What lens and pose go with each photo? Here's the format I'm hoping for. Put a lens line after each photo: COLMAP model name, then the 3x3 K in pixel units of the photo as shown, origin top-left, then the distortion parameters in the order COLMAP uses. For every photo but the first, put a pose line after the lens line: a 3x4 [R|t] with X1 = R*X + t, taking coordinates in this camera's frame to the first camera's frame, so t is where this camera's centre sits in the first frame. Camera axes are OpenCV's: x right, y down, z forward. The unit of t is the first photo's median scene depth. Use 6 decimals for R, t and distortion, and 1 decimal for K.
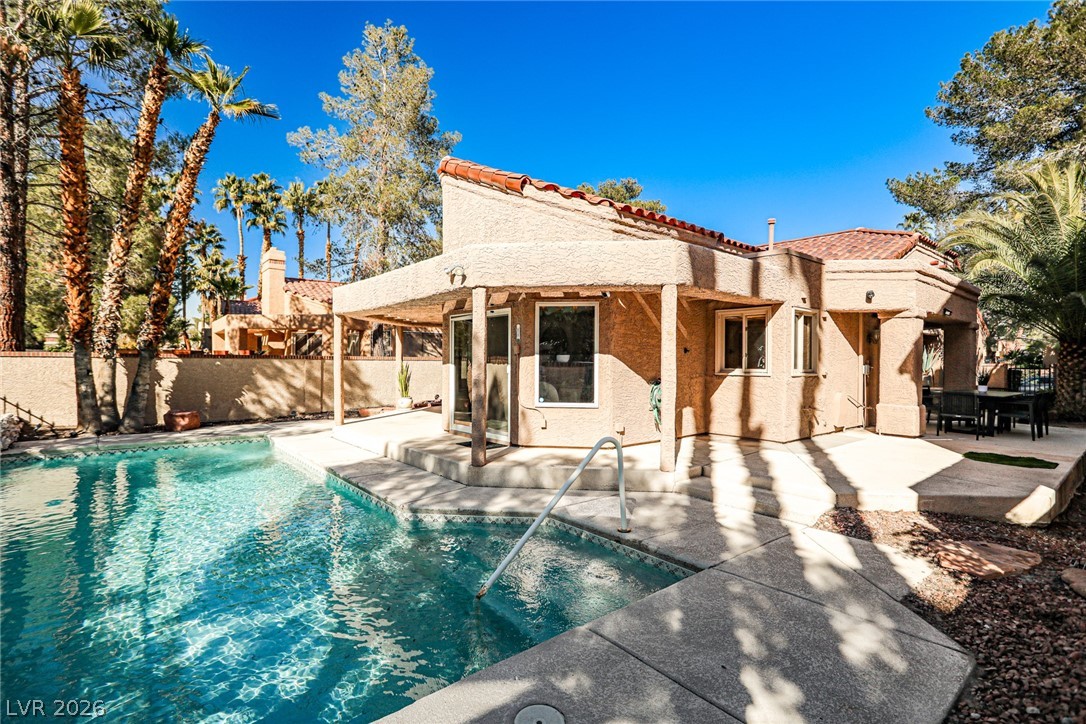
lens RADIAL K [[510.2, 0, 540.3], [0, 510.2, 361.3], [0, 0, 1]] dist [0.003796, 0.000173]
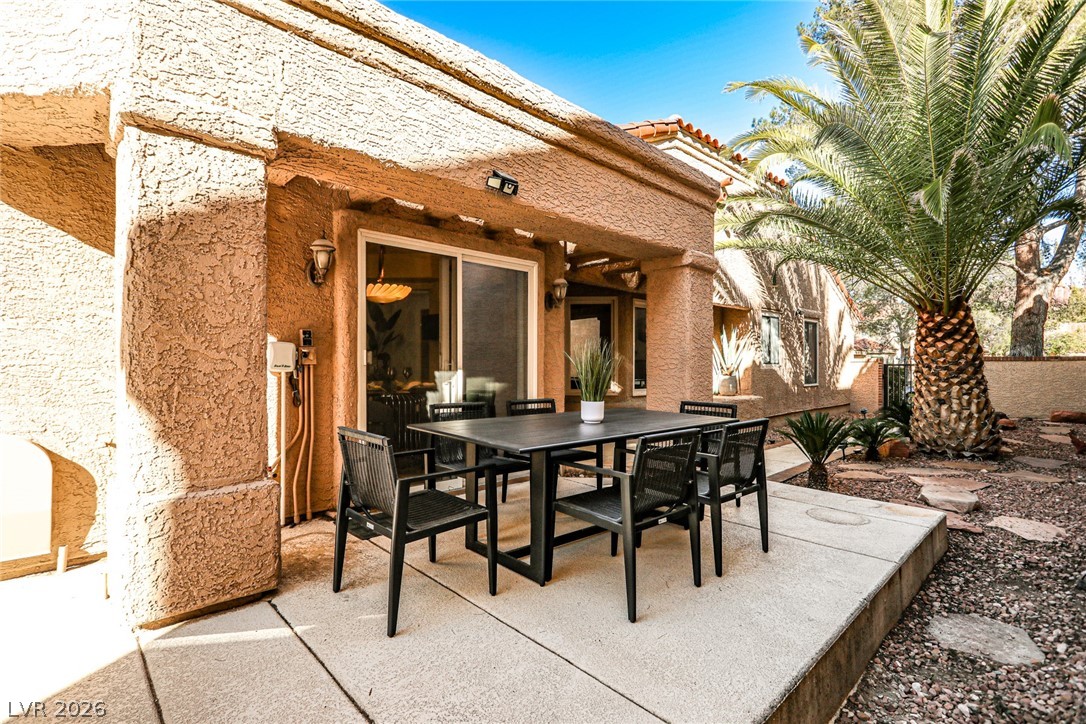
lens RADIAL K [[510.2, 0, 539.3], [0, 510.2, 364.6], [0, 0, 1]] dist [0.003796, 0.000173]
pose [[0.998282, -0.001992, 0.058563, 0.590502], [0.002177, 0.999993, -0.003090, 0.019783], [-0.058556, 0.003212, 0.998279, 0.487027]]
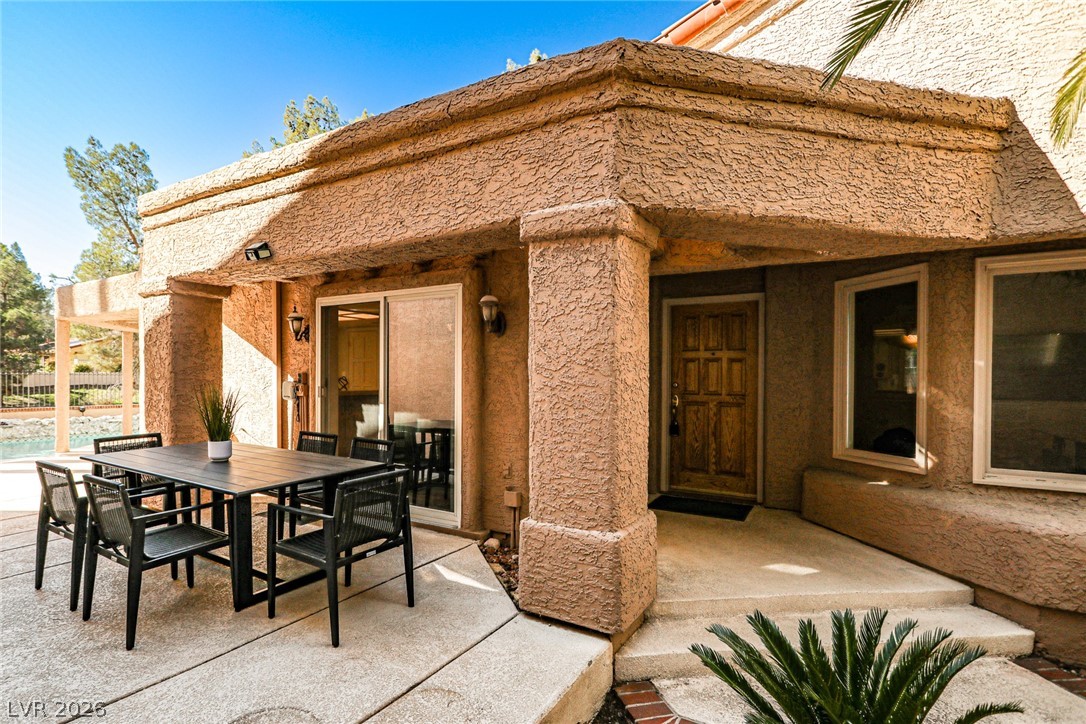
lens RADIAL K [[510.2, 0, 538.3], [0, 510.2, 361.5], [0, 0, 1]] dist [0.003796, 0.000173]
pose [[0.346998, -0.024166, -0.937555, 0.927211], [-0.008559, 0.999545, -0.028932, 0.001897], [0.937827, 0.018064, 0.346633, 0.791718]]
